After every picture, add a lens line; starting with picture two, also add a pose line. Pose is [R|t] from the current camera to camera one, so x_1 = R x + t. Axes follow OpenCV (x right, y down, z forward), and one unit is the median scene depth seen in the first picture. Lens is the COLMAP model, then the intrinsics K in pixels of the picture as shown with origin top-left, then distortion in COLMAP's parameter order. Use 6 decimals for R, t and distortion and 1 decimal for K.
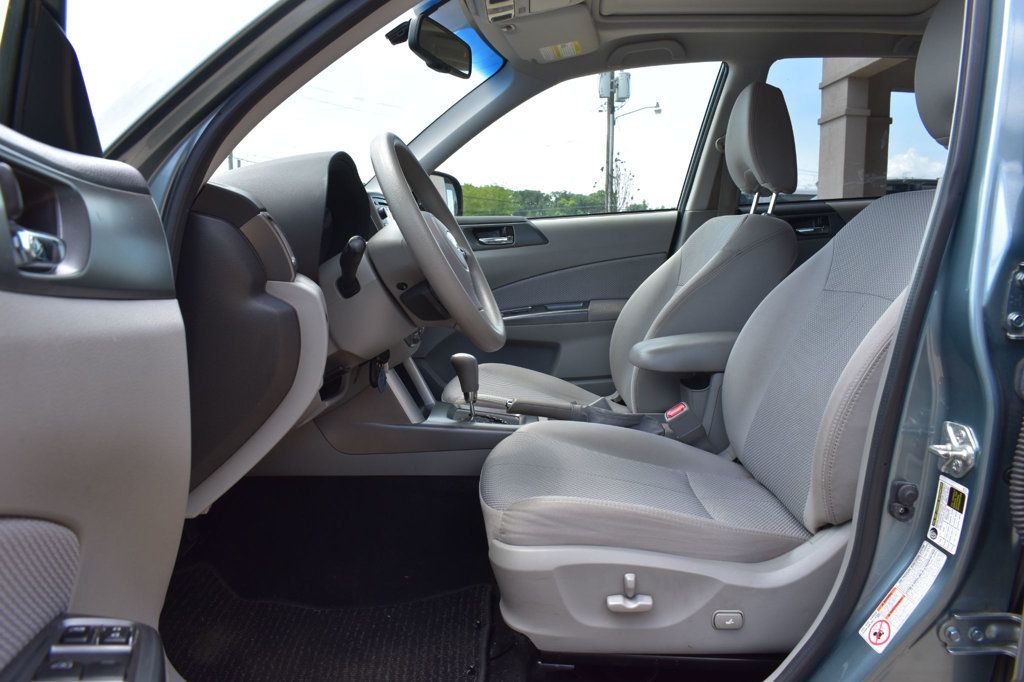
lens RADIAL K [[795.3, 0, 510.9], [0, 795.3, 338.6], [0, 0, 1]] dist [-0.084580, -0.017612]
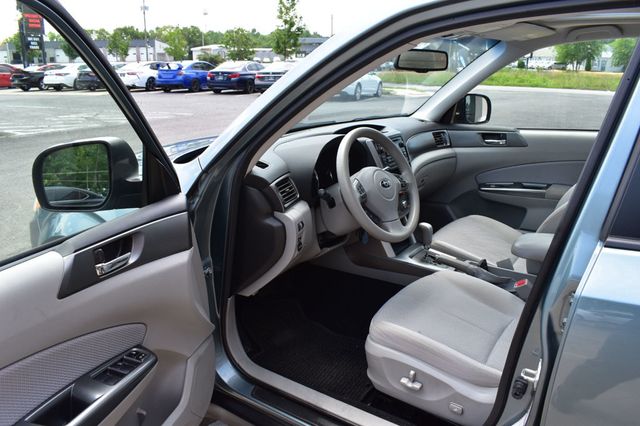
lens RADIAL K [[497.1, 0, 316.5], [0, 497.1, 214.4], [0, 0, 1]] dist [-0.084580, -0.017612]
pose [[0.820877, 0.164774, -0.546819, 0.572592], [-0.063367, 0.977841, 0.199530, -0.343645], [0.567579, -0.129139, 0.813128, -0.147418]]
